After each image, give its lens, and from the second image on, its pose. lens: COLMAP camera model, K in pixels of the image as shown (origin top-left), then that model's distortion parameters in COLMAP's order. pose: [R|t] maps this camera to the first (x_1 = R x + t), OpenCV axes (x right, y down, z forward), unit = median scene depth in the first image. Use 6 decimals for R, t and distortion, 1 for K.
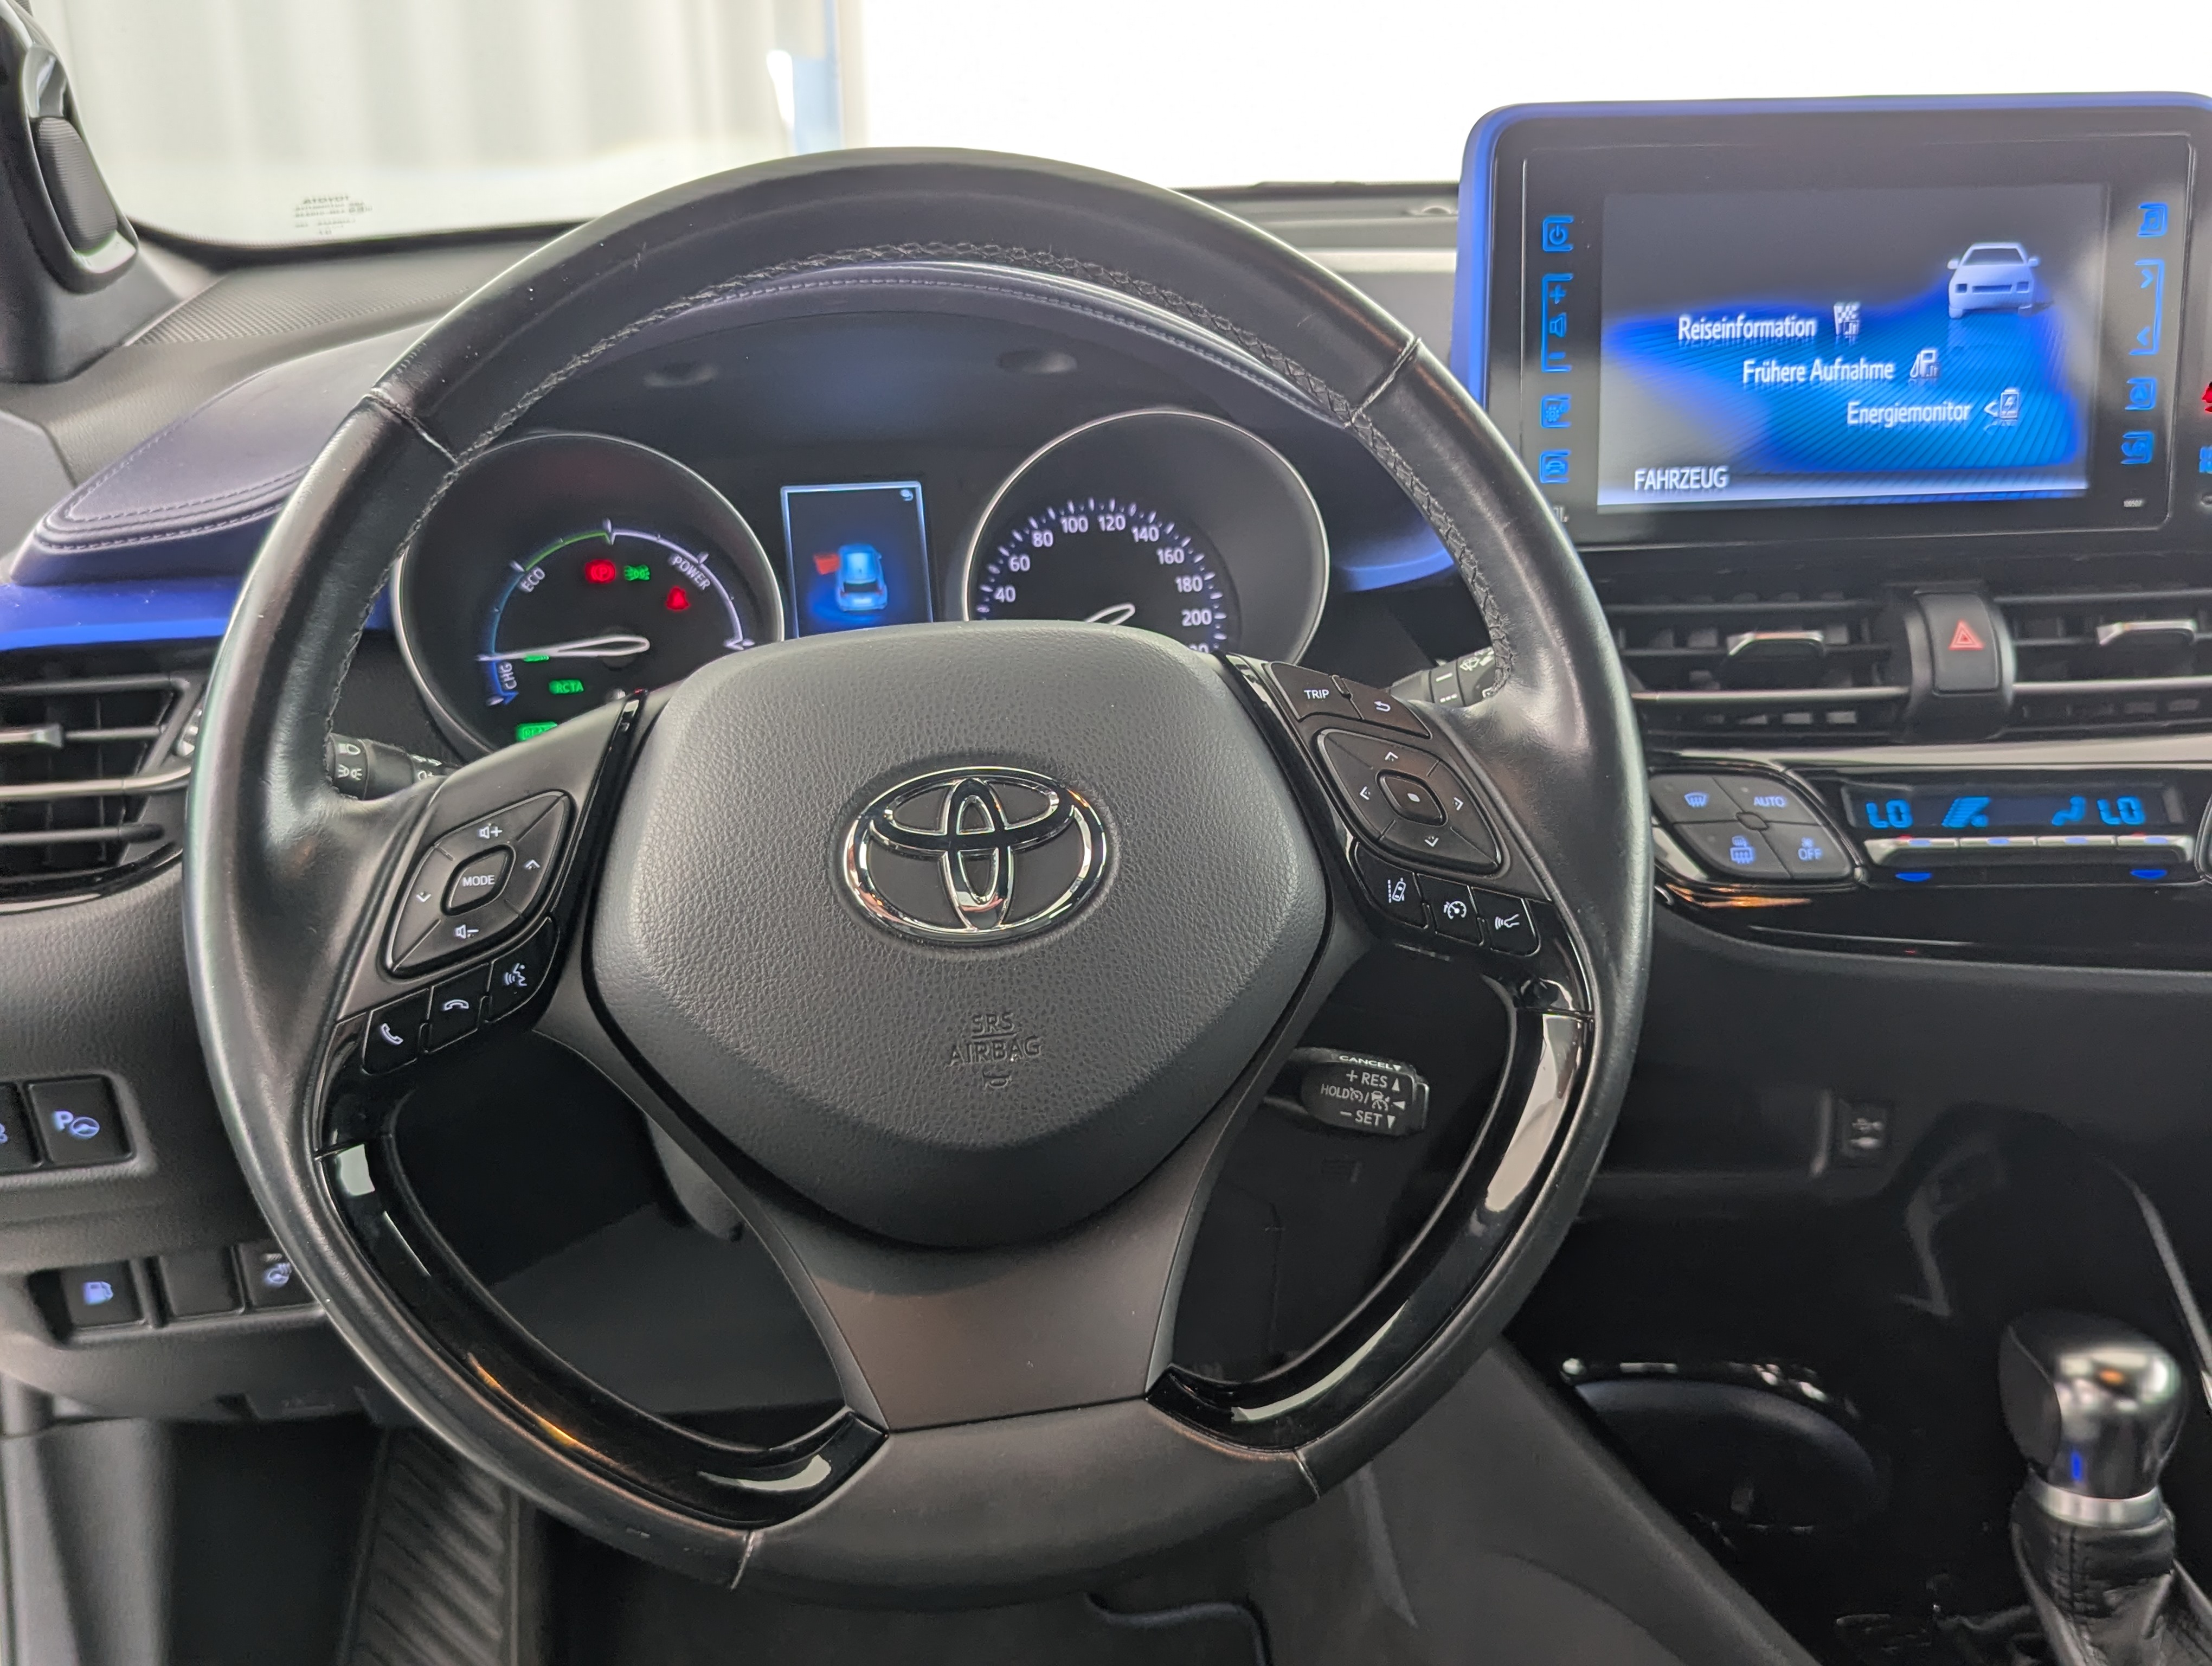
lens RADIAL K [[2146.3, 0, 1133.6], [0, 2146.3, 807.4], [0, 0, 1]] dist [0.044501, 0.000000]
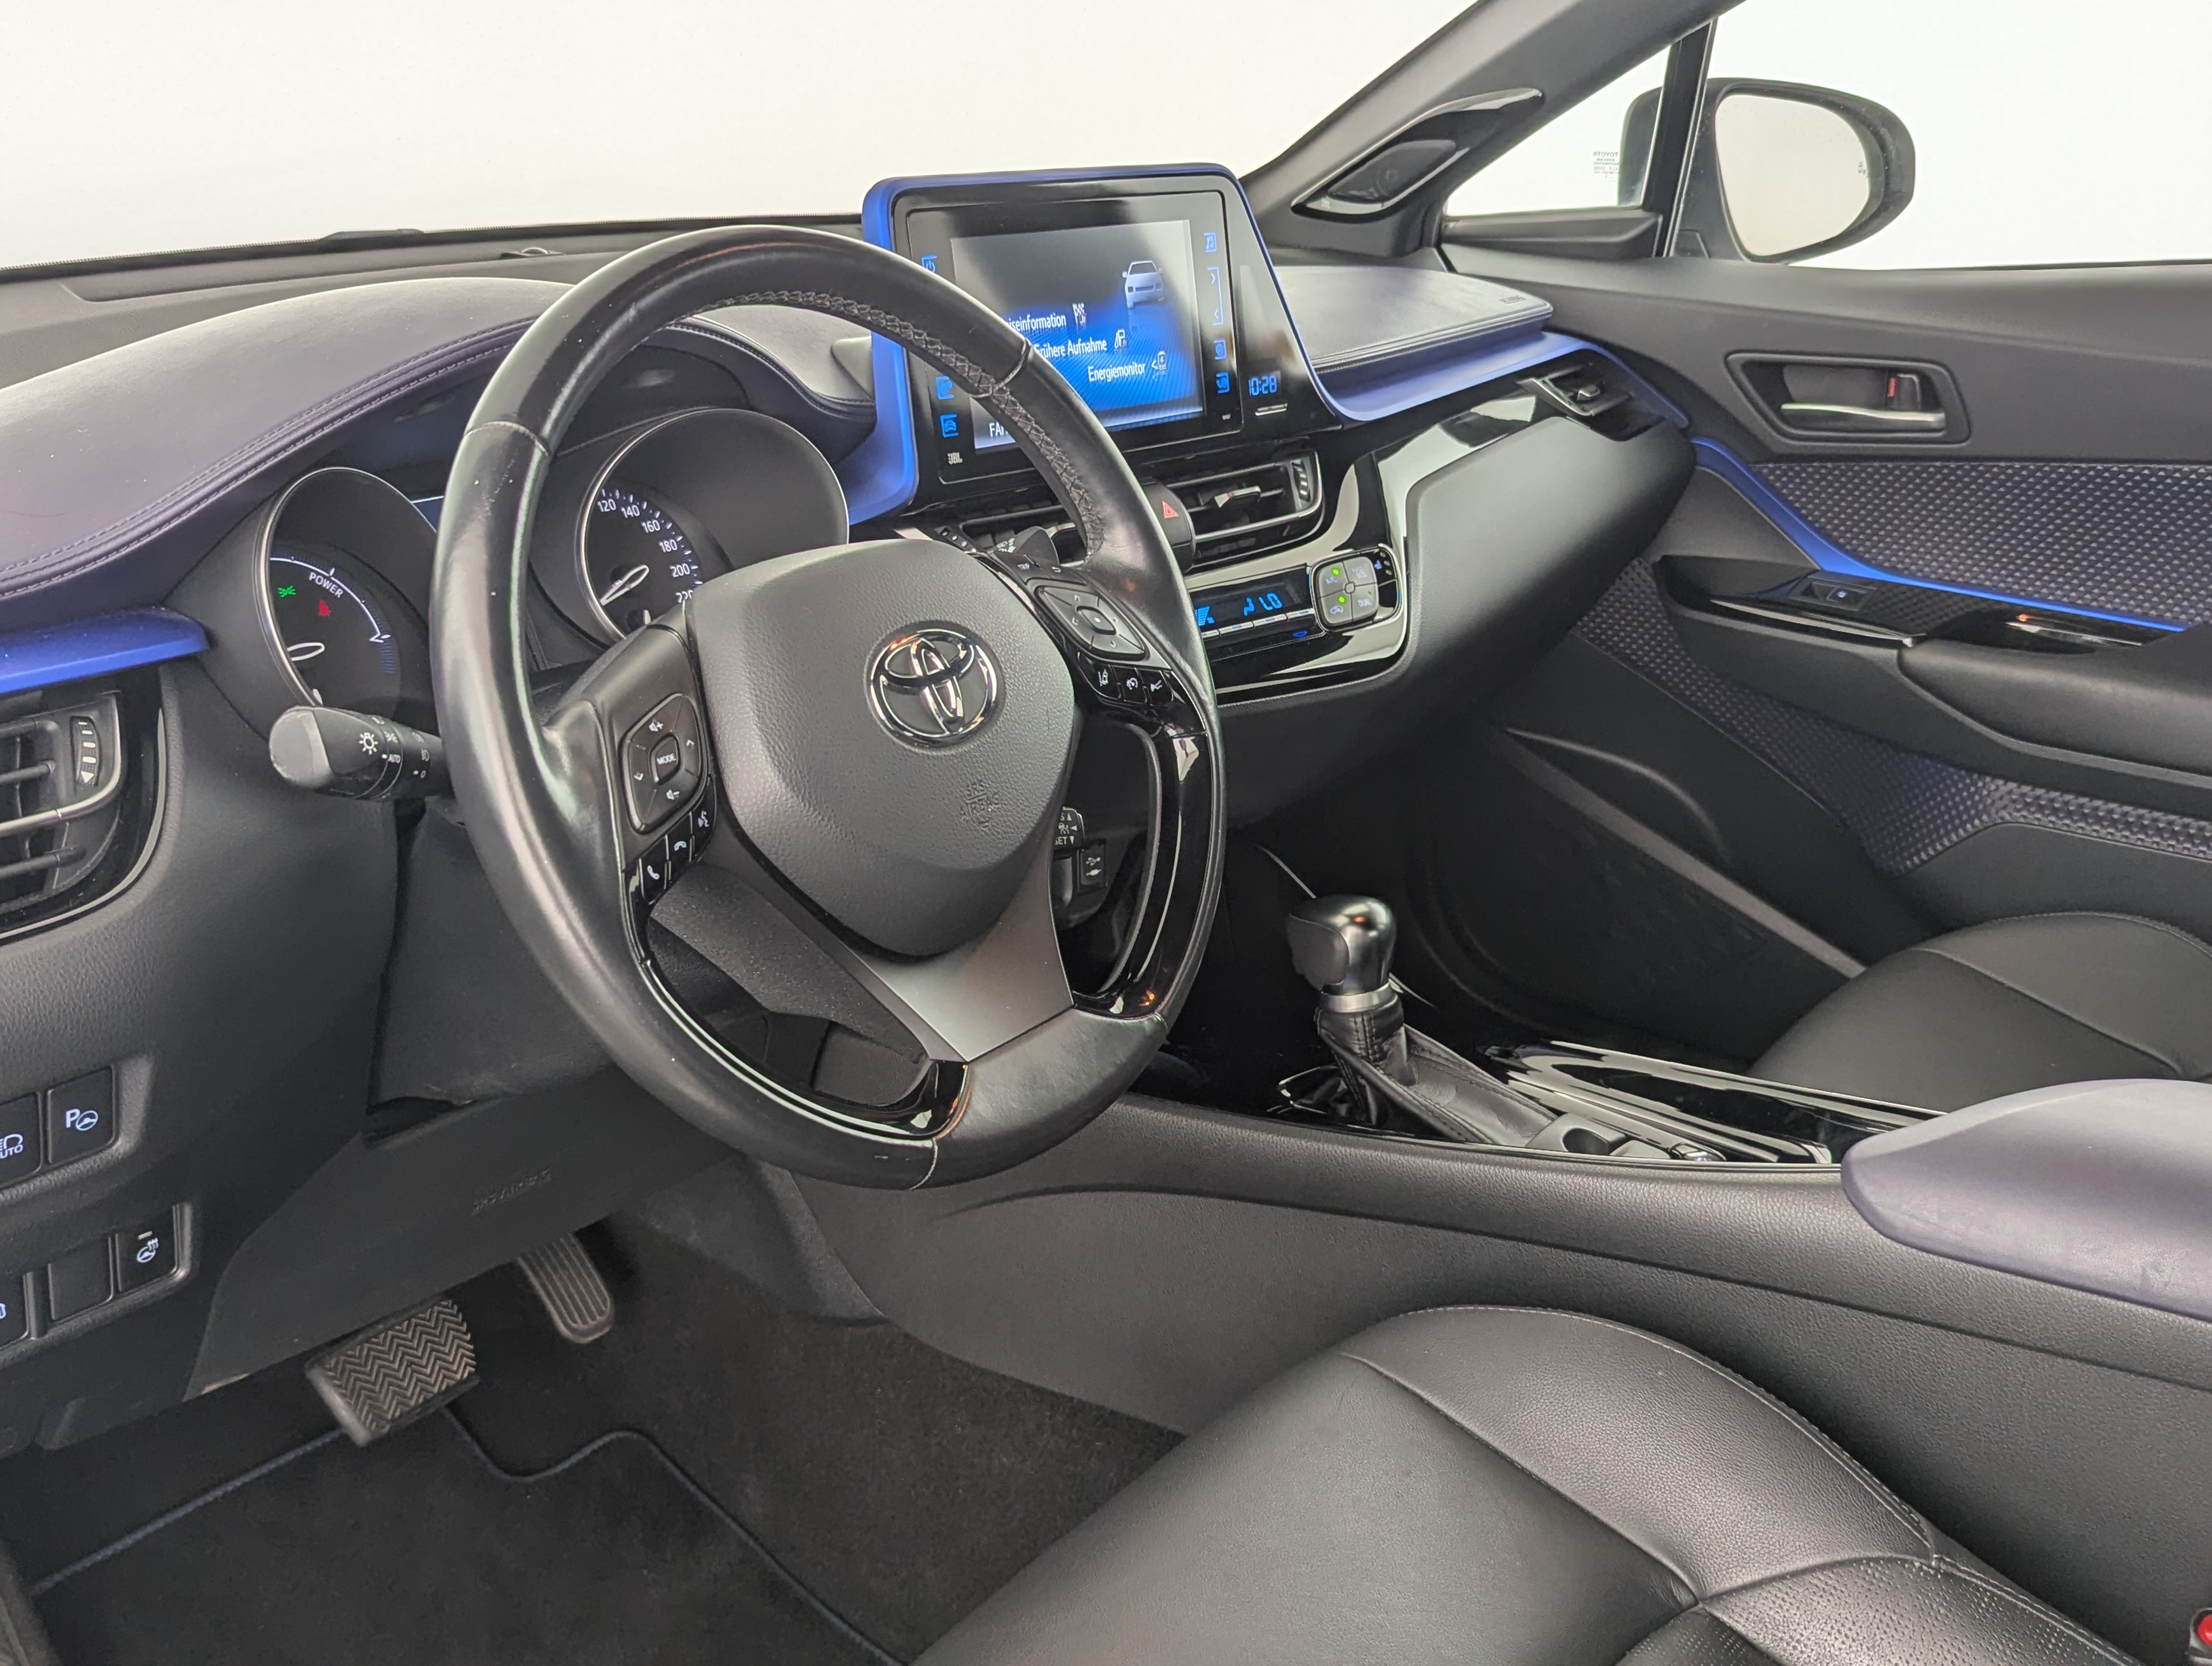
lens RADIAL K [[2146.3, 0, 1113.5], [0, 2146.3, 819.2], [0, 0, 1]] dist [0.044501, 0.000000]
pose [[0.764055, -0.205840, 0.611433, -0.665513], [0.205838, 0.975982, 0.071348, 0.022252], [-0.611433, 0.071342, 0.788073, -0.201650]]
